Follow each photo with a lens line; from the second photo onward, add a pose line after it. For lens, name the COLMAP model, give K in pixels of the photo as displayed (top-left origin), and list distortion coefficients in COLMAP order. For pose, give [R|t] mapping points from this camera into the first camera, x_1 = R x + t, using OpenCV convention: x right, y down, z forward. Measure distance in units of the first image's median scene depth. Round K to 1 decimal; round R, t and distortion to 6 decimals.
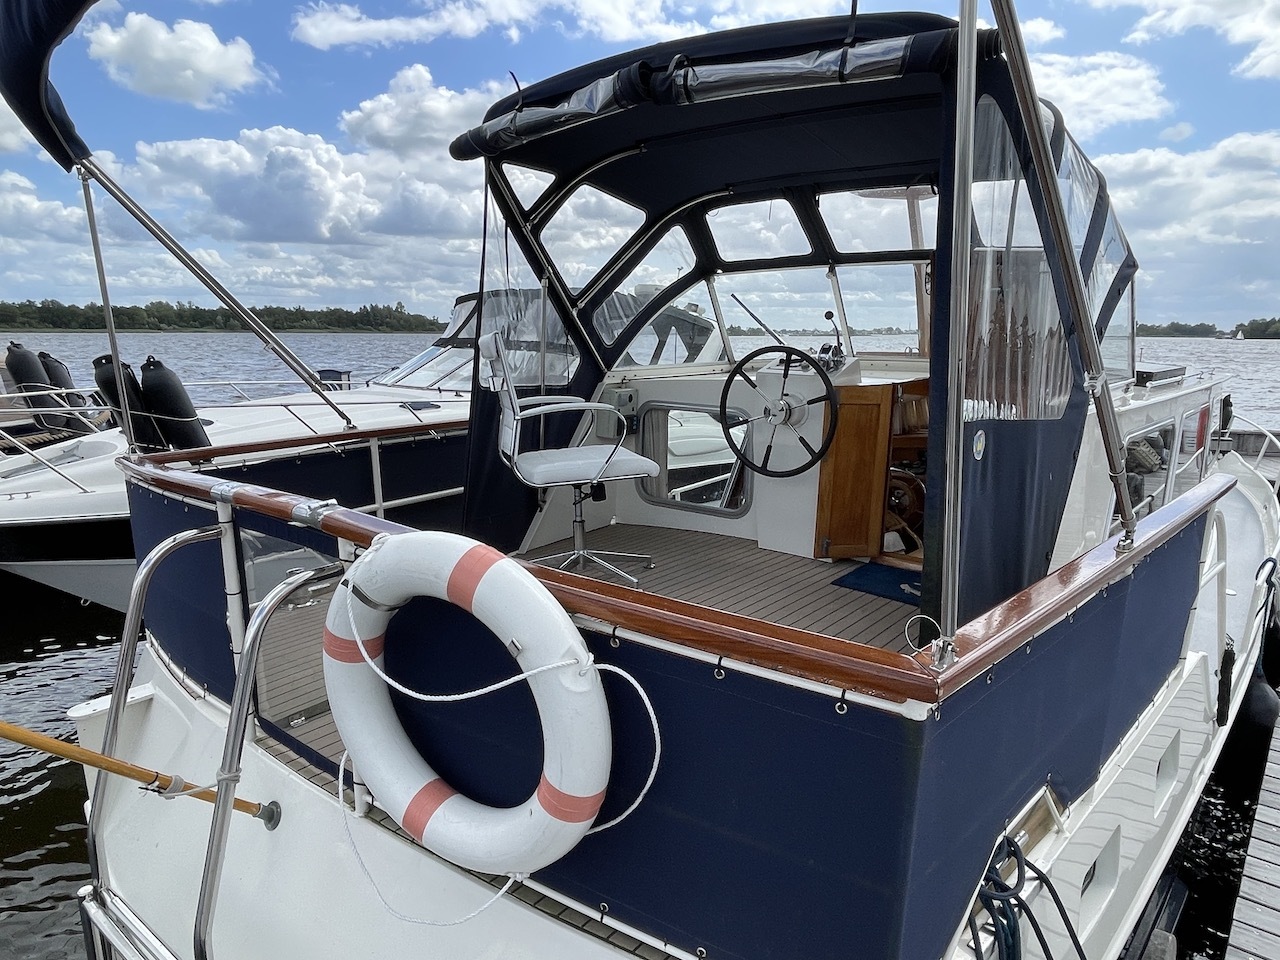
lens RADIAL K [[853.1, 0, 640.0], [0, 853.1, 480.0], [0, 0, 1]] dist [0.001274, 0.000429]
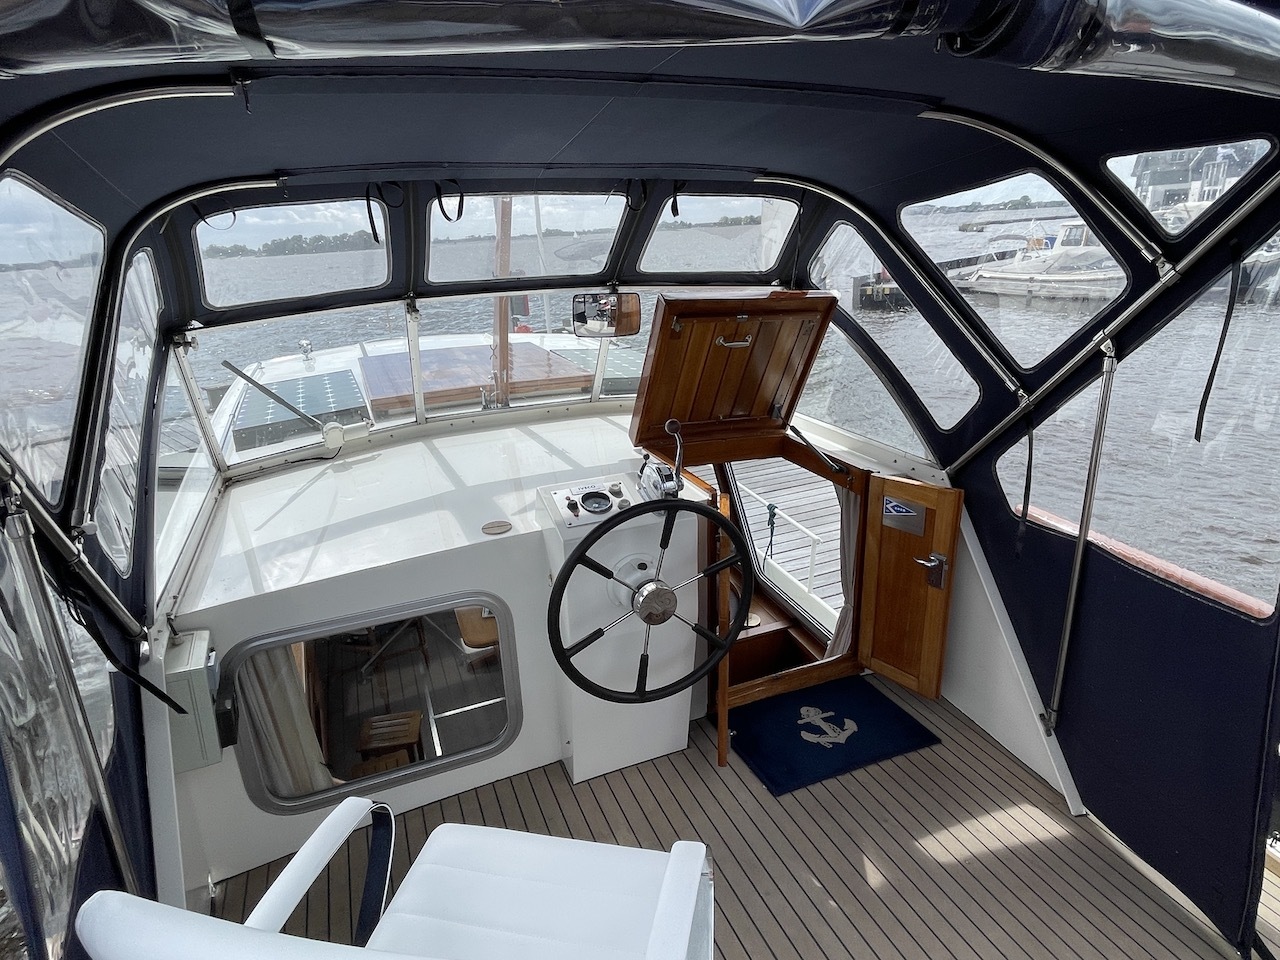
lens RADIAL K [[728.4, 0, 640.0], [0, 728.4, 480.0], [0, 0, 1]] dist [-0.000419, -0.000054]
pose [[0.471285, -0.311789, 0.825032, -0.191757], [0.199268, 0.948885, 0.244765, -0.231886], [-0.859176, 0.049049, 0.509325, 0.604369]]
